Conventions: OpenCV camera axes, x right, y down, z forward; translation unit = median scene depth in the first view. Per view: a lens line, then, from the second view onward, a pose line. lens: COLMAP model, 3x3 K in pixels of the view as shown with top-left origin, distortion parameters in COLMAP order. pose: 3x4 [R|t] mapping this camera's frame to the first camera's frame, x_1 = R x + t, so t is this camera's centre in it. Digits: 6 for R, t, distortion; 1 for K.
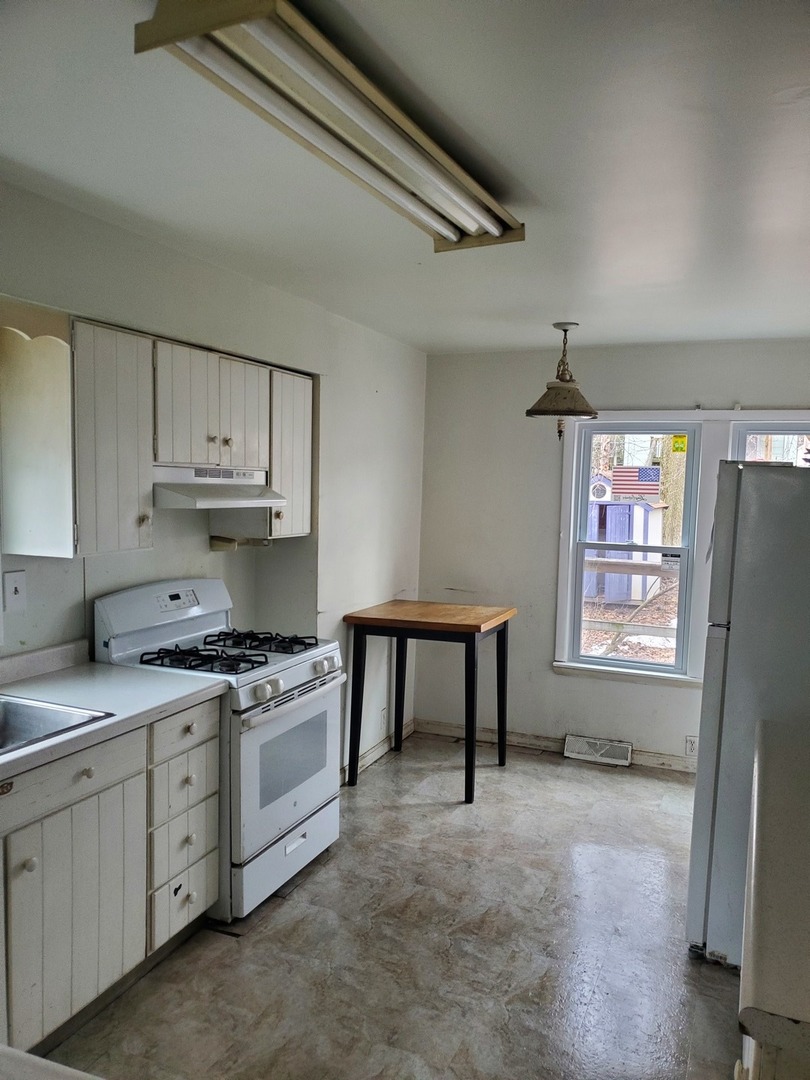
lens RADIAL K [[853.3, 0, 405.0], [0, 853.3, 540.0], [0, 0, 1]] dist [0.005724, 0.015139]
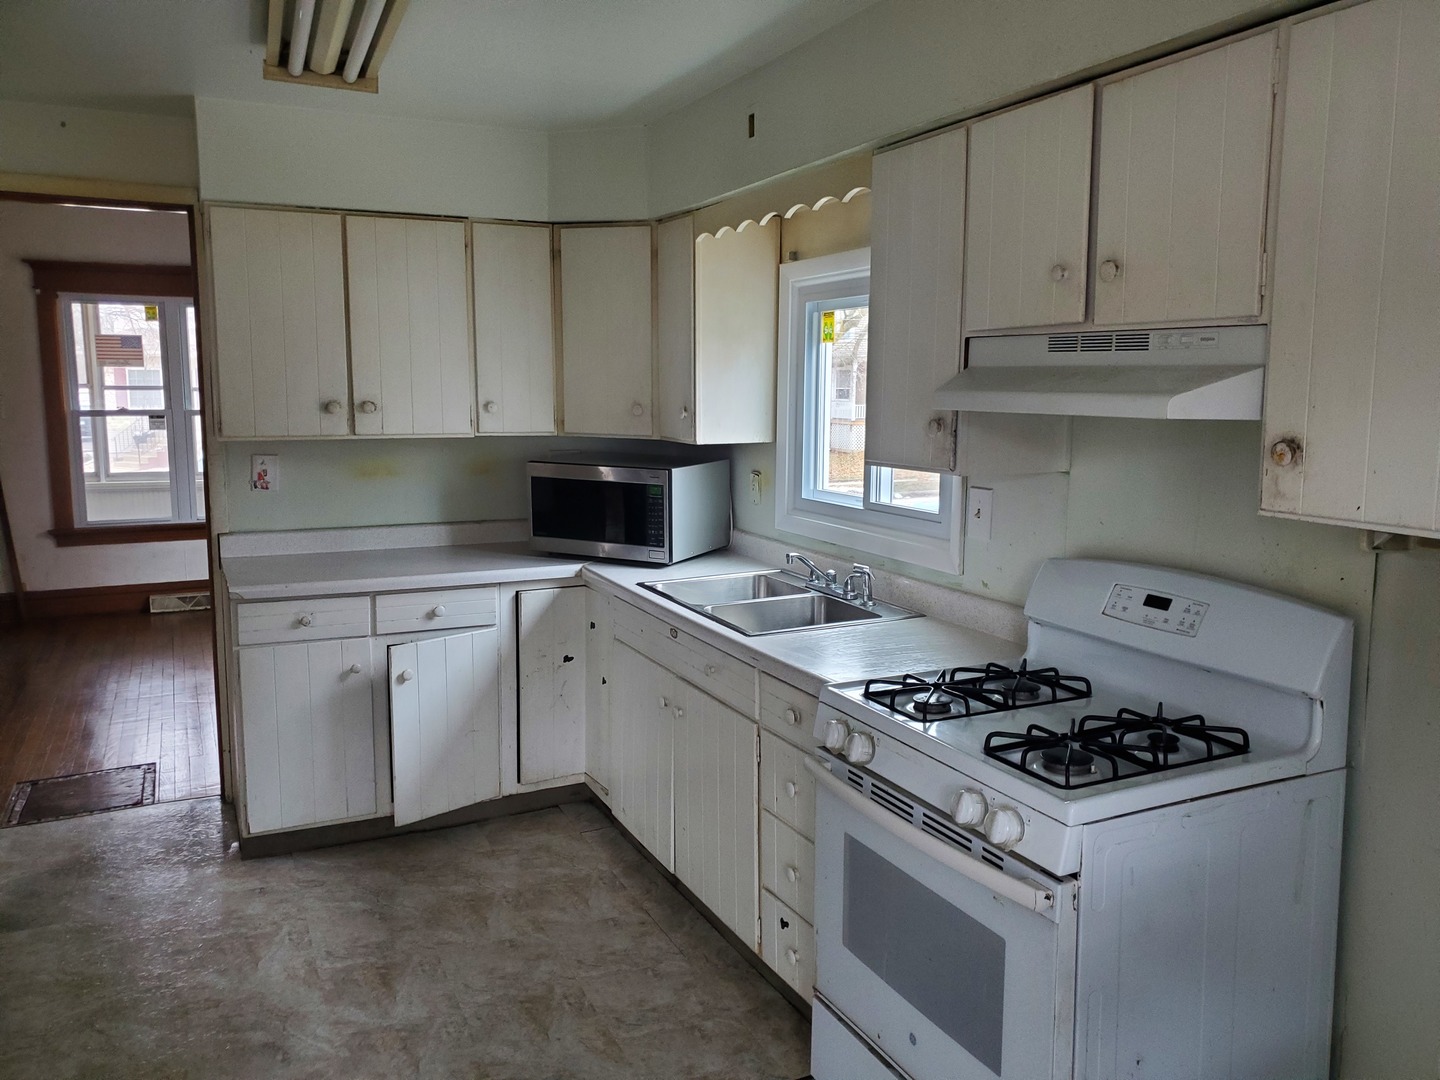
lens RADIAL K [[1104.3, 0, 725.6], [0, 1104.3, 513.4], [0, 0, 1]] dist [0.004658, 0.002679]
pose [[-0.654700, 0.071885, -0.752463, 0.316563], [-0.065788, 0.986271, 0.151462, -0.054377], [0.753021, 0.148665, -0.640983, 1.058129]]
